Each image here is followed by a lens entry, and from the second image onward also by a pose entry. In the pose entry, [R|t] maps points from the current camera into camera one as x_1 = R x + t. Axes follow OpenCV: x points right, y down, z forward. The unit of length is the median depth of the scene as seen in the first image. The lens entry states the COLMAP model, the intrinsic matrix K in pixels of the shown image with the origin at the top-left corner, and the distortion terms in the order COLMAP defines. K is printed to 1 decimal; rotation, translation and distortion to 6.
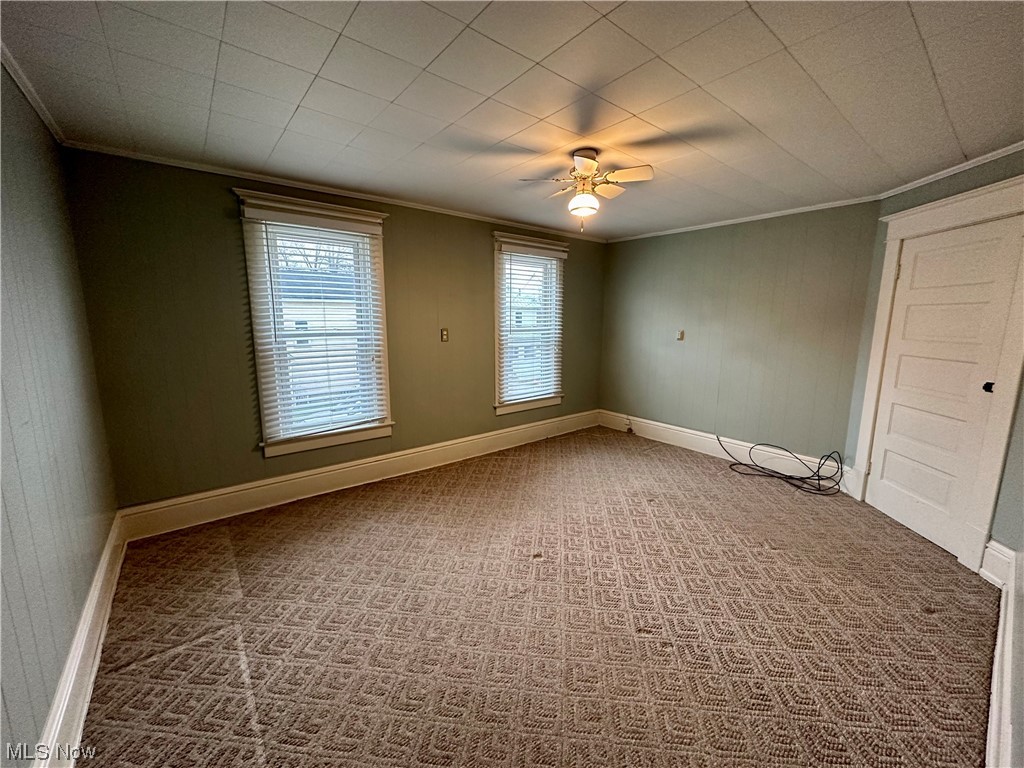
lens RADIAL K [[406.0, 0, 514.8], [0, 406.0, 385.0], [0, 0, 1]] dist [-0.002621, 0.000991]
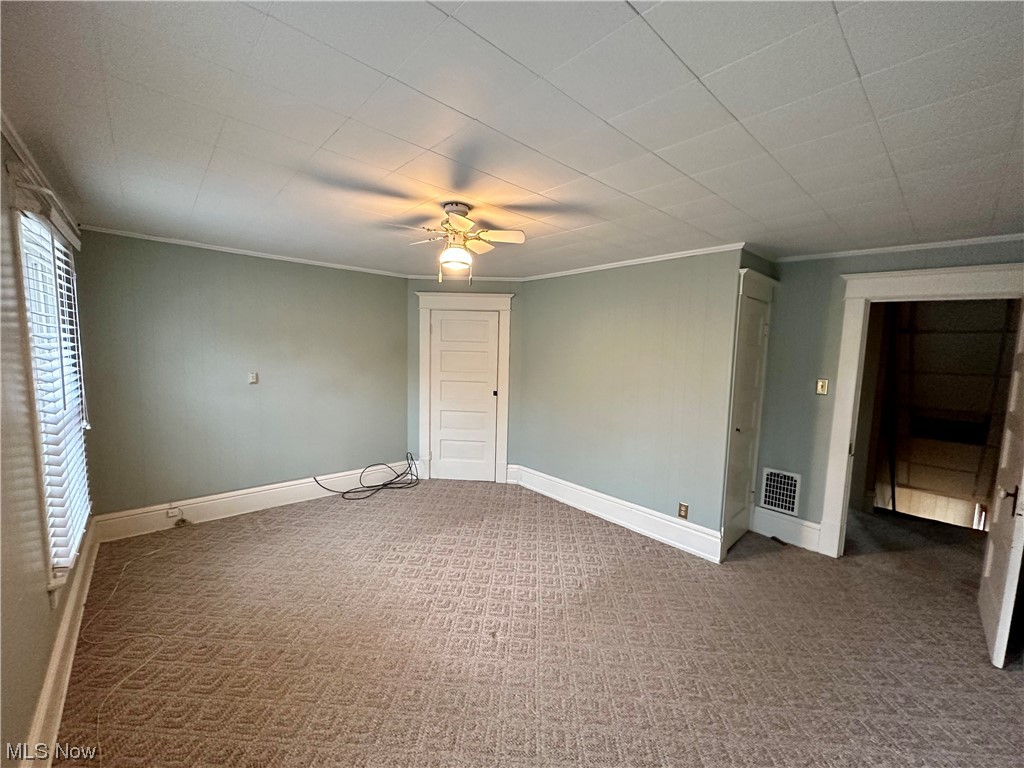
lens RADIAL K [[406.0, 0, 508.9], [0, 406.0, 385.4], [0, 0, 1]] dist [-0.002621, 0.000991]
pose [[-0.048524, -0.103764, 0.993418, -0.533489], [0.136215, 0.984609, 0.109497, -0.153626], [-0.989490, 0.140632, -0.033643, 0.617702]]
